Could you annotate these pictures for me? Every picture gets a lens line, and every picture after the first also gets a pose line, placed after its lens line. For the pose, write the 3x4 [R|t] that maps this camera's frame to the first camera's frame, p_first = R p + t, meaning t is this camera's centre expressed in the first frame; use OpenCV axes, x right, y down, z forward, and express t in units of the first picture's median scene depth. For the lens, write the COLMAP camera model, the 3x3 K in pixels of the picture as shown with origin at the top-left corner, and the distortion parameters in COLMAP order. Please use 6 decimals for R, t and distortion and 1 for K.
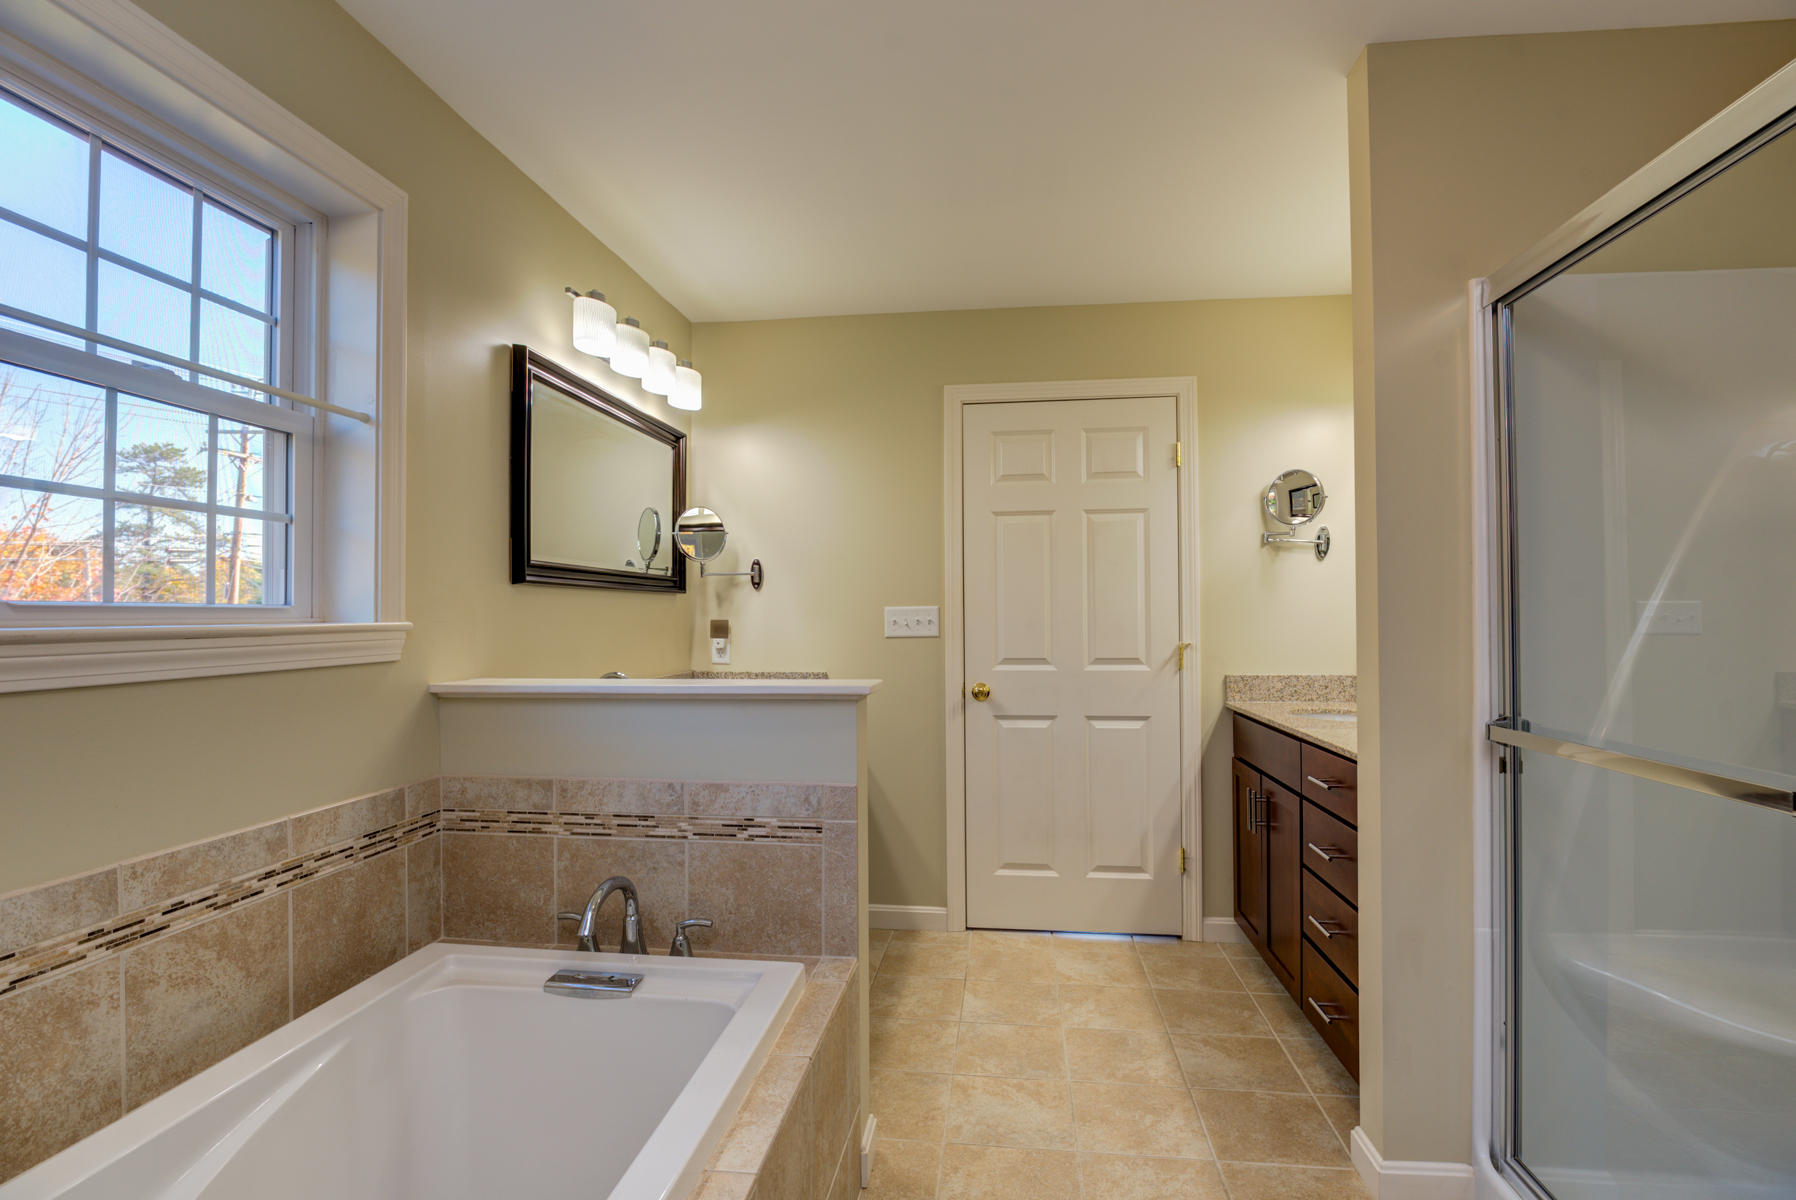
lens RADIAL K [[872.1, 0, 902.0], [0, 872.1, 603.0], [0, 0, 1]] dist [-0.015005, -0.002527]
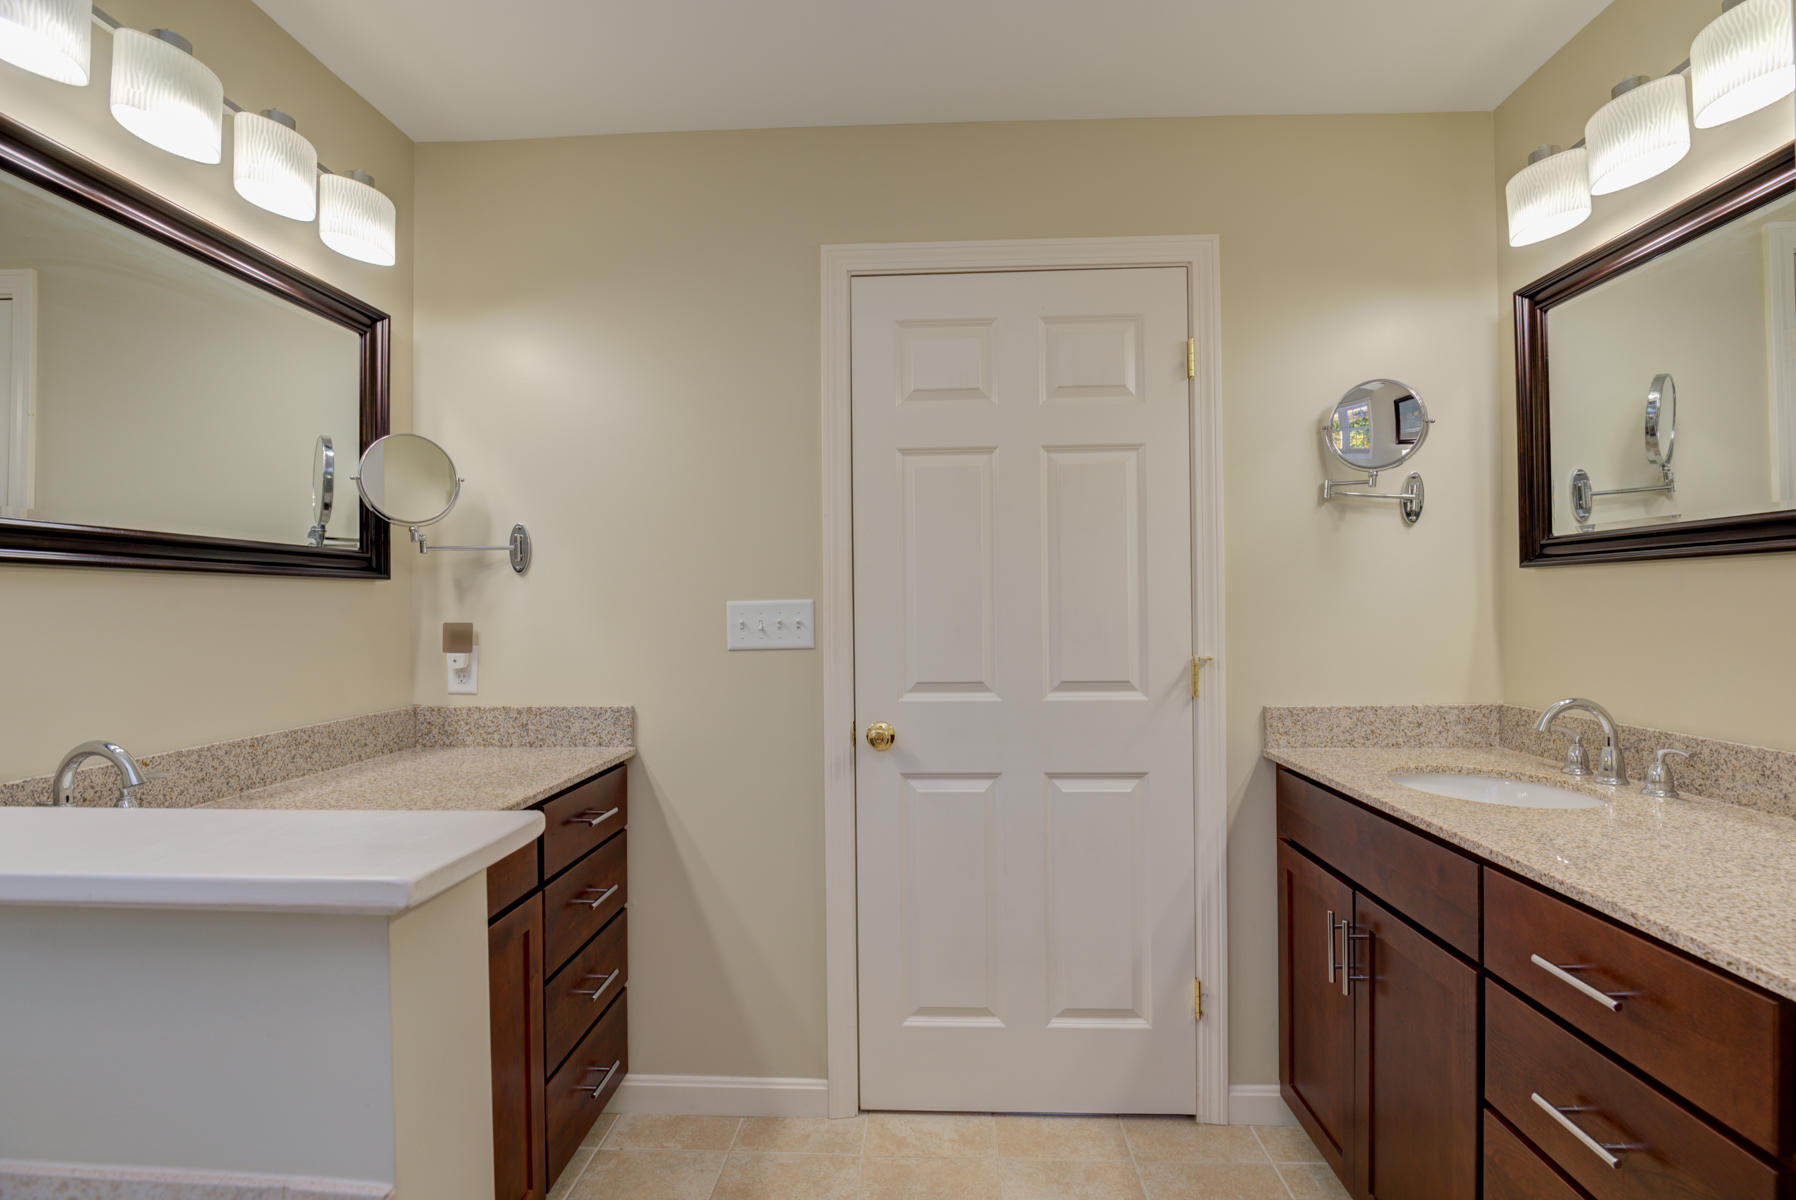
lens RADIAL K [[872.1, 0, 896.2], [0, 872.1, 601.1], [0, 0, 1]] dist [-0.015005, -0.002527]
pose [[0.997814, -0.003053, 0.066017, 0.061513], [0.002689, 0.999981, 0.005603, 0.001472], [-0.066032, -0.005413, 0.997803, 0.380613]]
